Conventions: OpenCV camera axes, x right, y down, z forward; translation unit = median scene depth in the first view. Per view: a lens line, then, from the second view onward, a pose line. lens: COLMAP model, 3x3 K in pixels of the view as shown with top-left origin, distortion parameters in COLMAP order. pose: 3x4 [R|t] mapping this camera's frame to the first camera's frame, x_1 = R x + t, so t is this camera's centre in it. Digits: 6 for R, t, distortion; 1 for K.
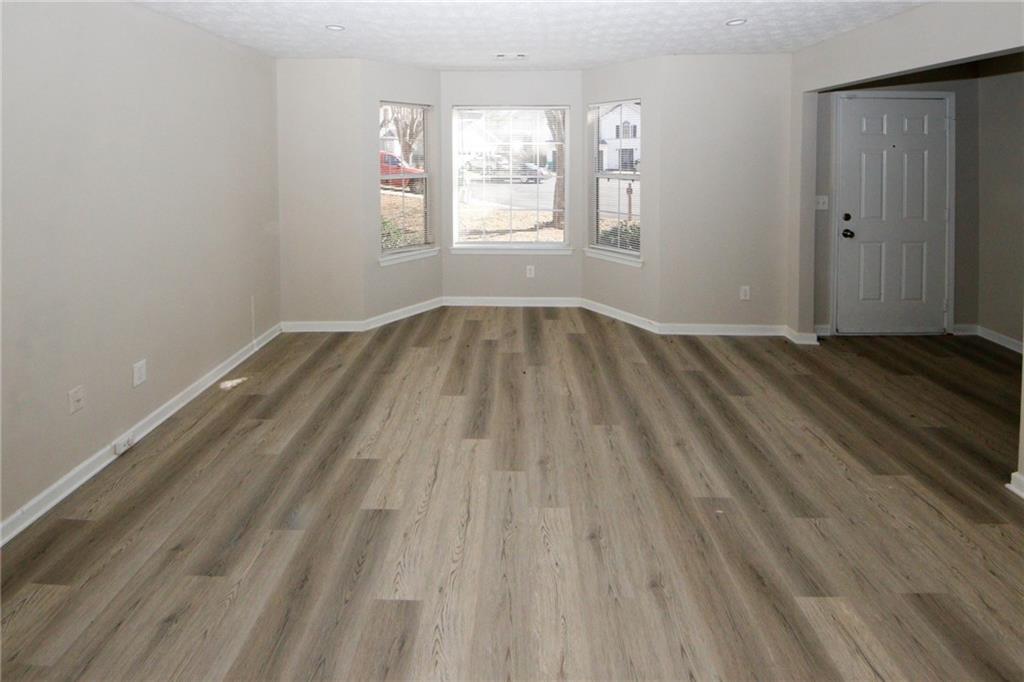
lens RADIAL K [[392.6, 0, 520.2], [0, 392.6, 322.2], [0, 0, 1]] dist [0.054047, -0.030232]
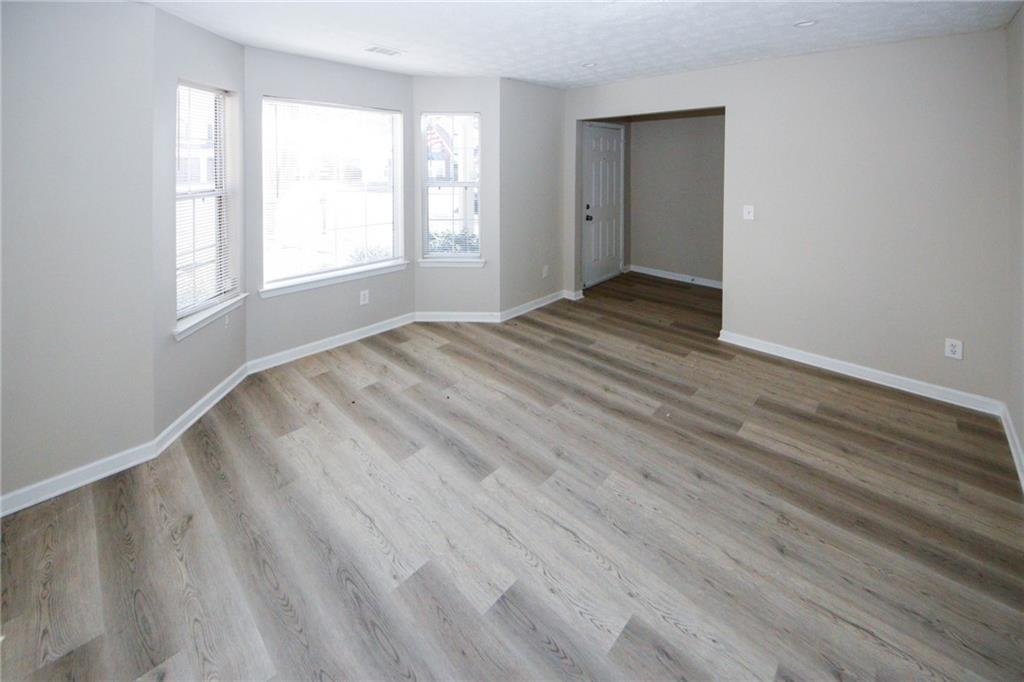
lens RADIAL K [[392.6, 0, 520.2], [0, 392.6, 322.2], [0, 0, 1]] dist [0.054047, -0.030232]
pose [[0.672035, -0.282013, 0.684717, -0.602438], [0.293120, 0.950429, 0.103761, -0.113552], [-0.680036, 0.130974, 0.721385, 0.256700]]
